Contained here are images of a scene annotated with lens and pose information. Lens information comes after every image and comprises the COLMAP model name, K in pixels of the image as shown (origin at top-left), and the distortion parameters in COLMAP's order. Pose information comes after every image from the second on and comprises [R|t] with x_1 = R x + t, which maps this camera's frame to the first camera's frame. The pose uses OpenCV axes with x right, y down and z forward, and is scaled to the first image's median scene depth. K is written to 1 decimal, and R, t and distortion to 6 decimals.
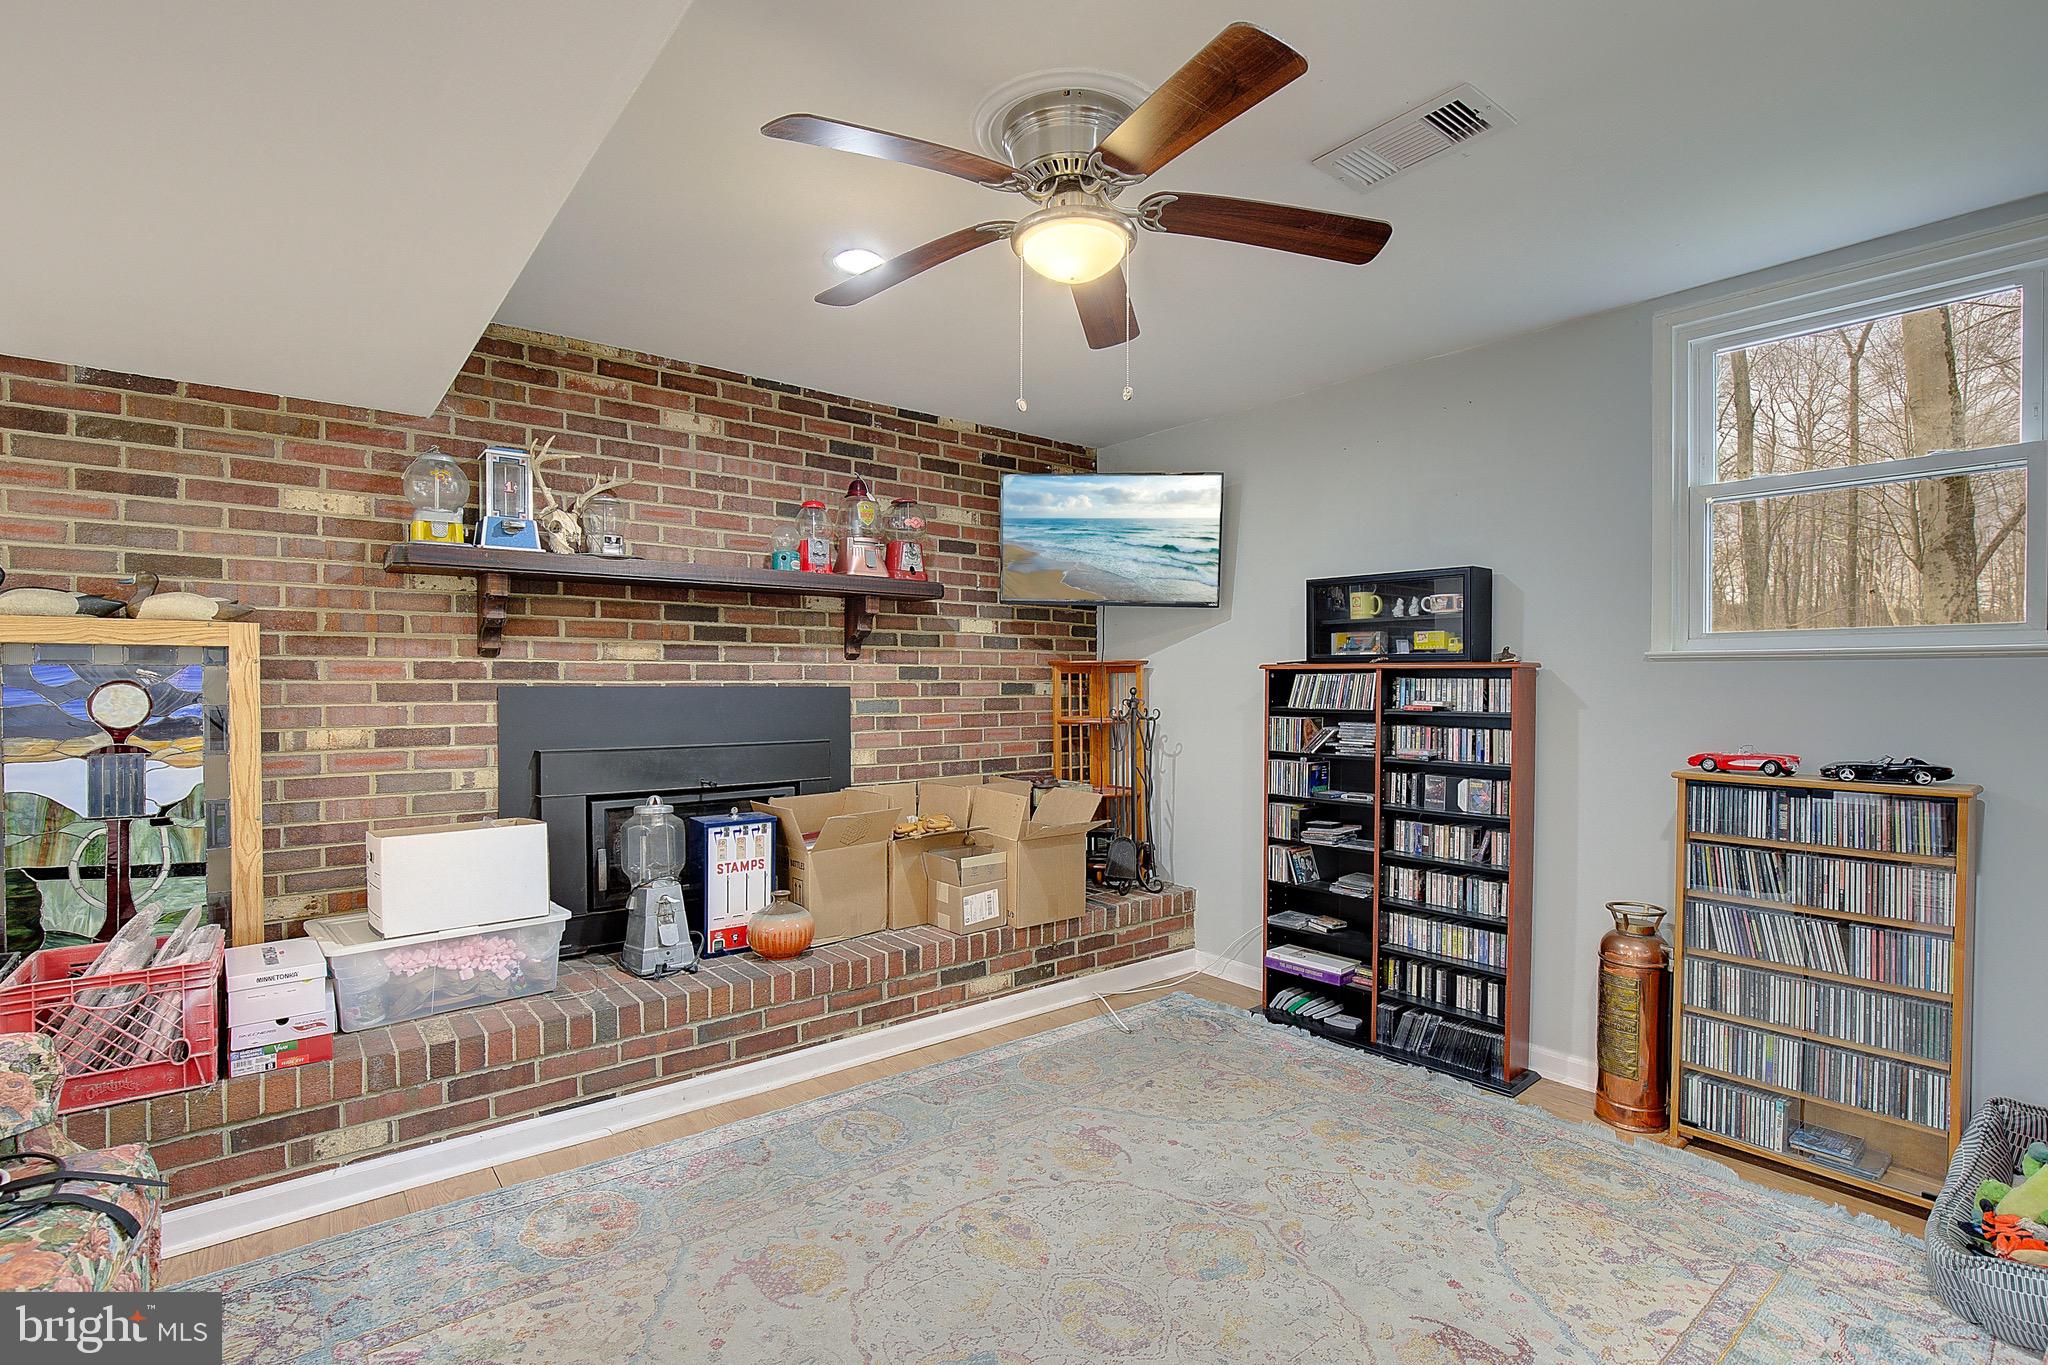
lens RADIAL K [[942.0, 0, 1023.9], [0, 942.0, 693.2], [0, 0, 1]] dist [-0.000652, 0.000903]
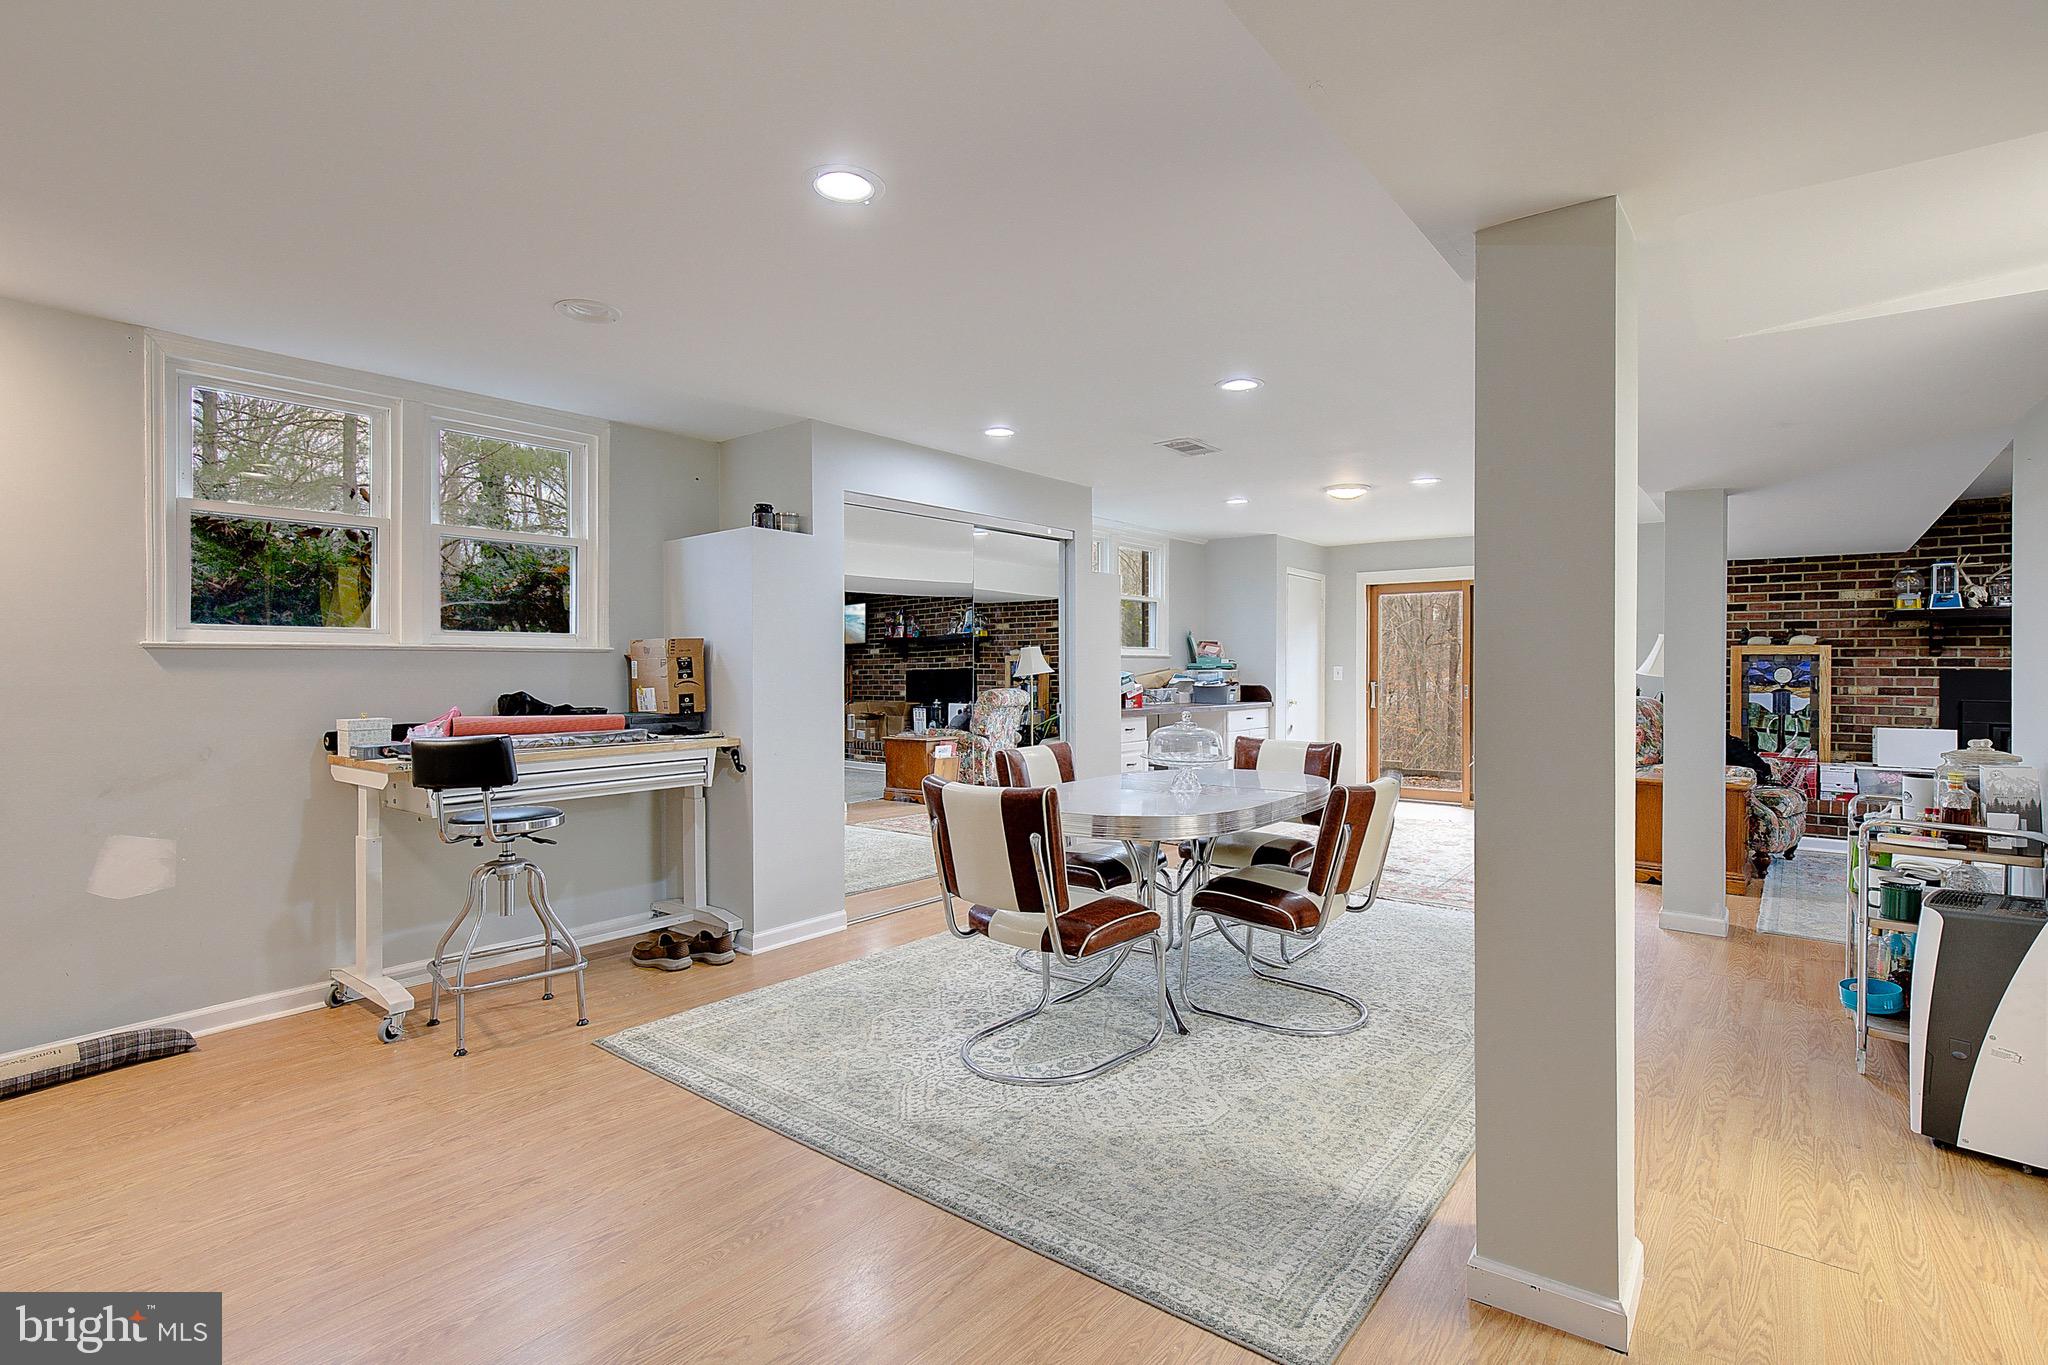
lens RADIAL K [[988.6, 0, 1026.8], [0, 988.6, 668.5], [0, 0, 1]] dist [-0.004925, -0.000155]
pose [[0.223355, 0.005083, -0.974724, 1.314291], [-0.015943, 0.999872, 0.001561, 0.021985], [0.974607, 0.015191, 0.223407, -1.730068]]
